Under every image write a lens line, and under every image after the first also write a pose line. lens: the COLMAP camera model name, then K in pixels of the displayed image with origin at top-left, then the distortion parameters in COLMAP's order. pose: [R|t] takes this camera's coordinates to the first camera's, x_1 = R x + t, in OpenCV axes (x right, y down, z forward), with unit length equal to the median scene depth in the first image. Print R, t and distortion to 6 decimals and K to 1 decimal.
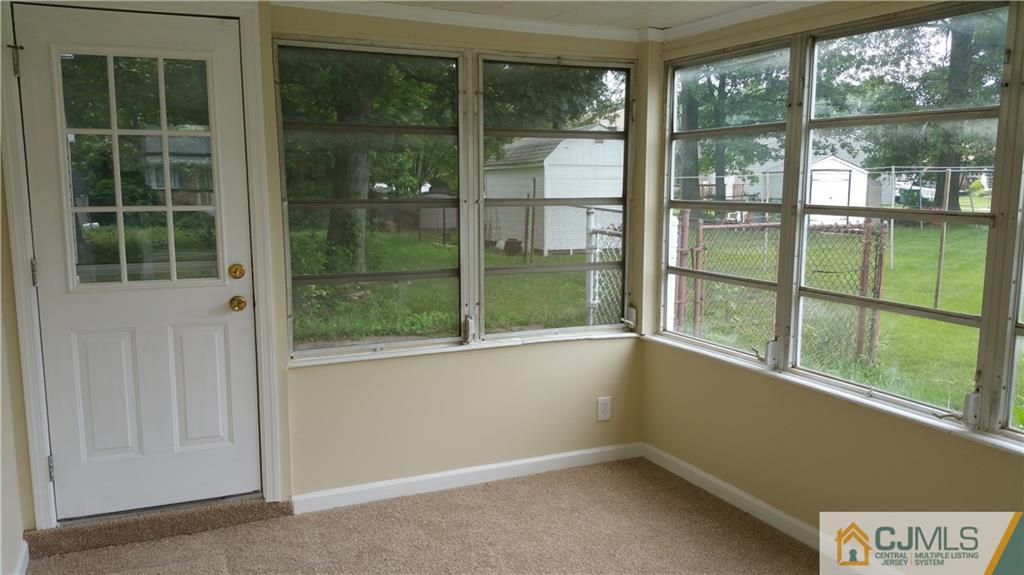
lens RADIAL K [[823.5, 0, 504.1], [0, 823.5, 303.0], [0, 0, 1]] dist [0.119354, -0.220585]
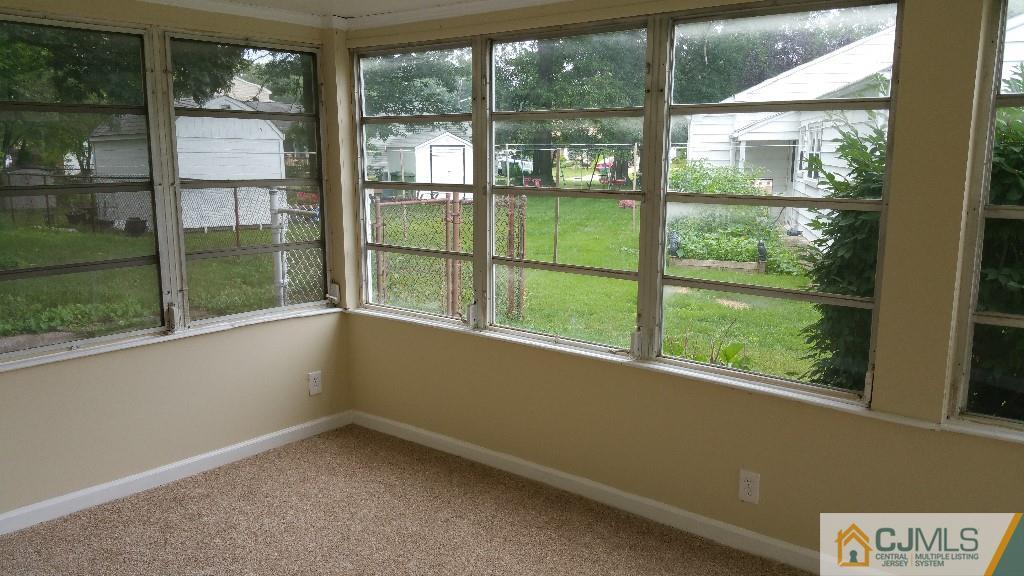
lens RADIAL K [[823.5, 0, 504.1], [0, 823.5, 303.5], [0, 0, 1]] dist [0.119354, -0.220585]
pose [[0.902715, -0.078131, 0.423084, -0.101844], [0.064119, 0.996822, 0.047275, -0.005739], [-0.425433, -0.015548, 0.904856, -0.043547]]
